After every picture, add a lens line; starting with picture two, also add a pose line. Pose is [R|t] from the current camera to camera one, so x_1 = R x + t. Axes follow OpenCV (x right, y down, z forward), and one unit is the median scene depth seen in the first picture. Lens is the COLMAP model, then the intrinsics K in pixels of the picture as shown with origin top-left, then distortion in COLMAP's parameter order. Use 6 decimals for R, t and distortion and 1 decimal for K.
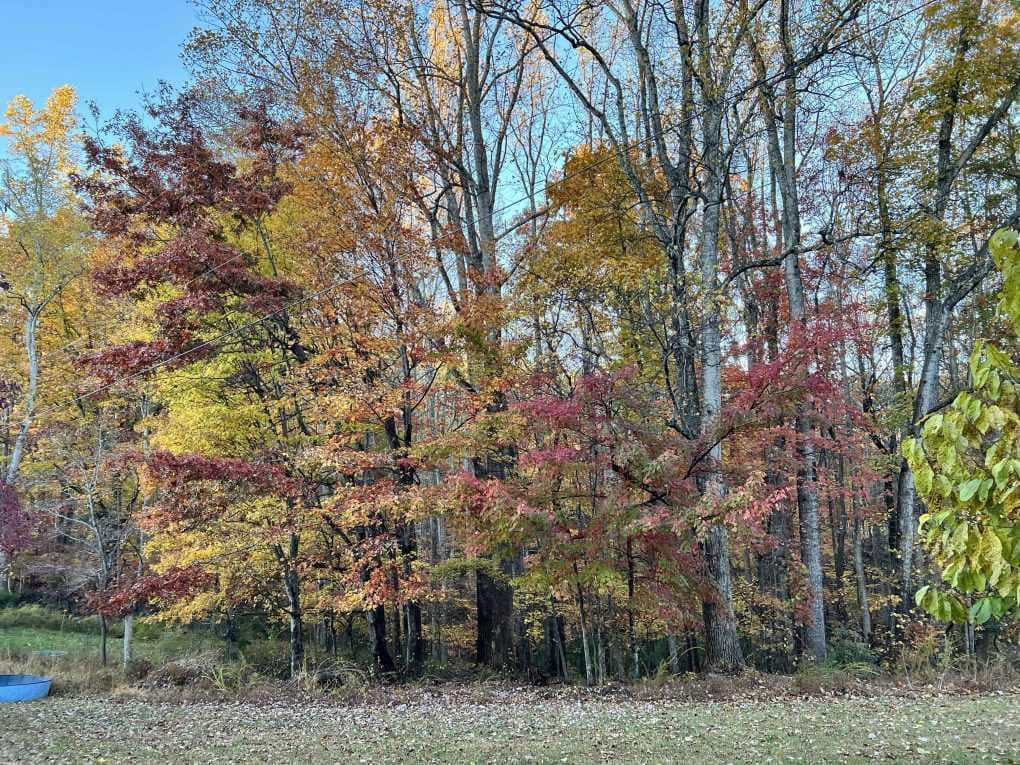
lens RADIAL K [[850.2, 0, 511.3], [0, 850.2, 383.7], [0, 0, 1]] dist [0.057090, -0.014122]
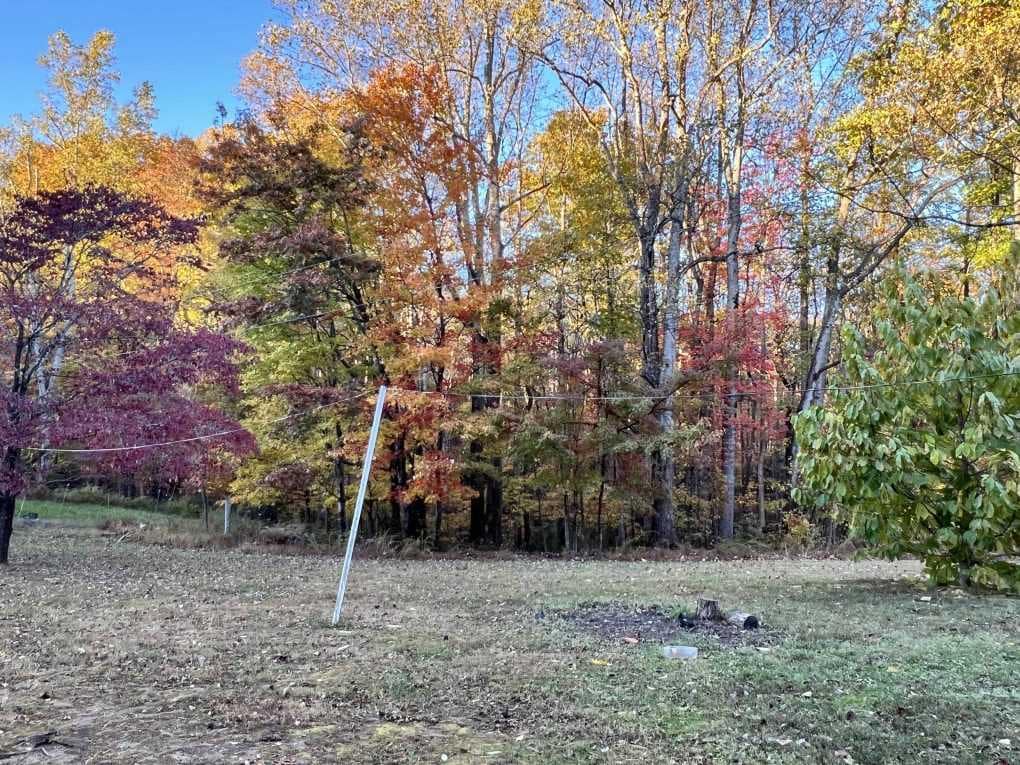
lens RADIAL K [[850.2, 0, 509.2], [0, 850.2, 381.8], [0, 0, 1]] dist [0.057090, -0.014122]
pose [[0.994836, 0.045714, 0.090616, -0.142463], [-0.055293, 0.992808, 0.106184, -0.070567], [-0.085110, -0.110646, 0.990209, -0.337598]]
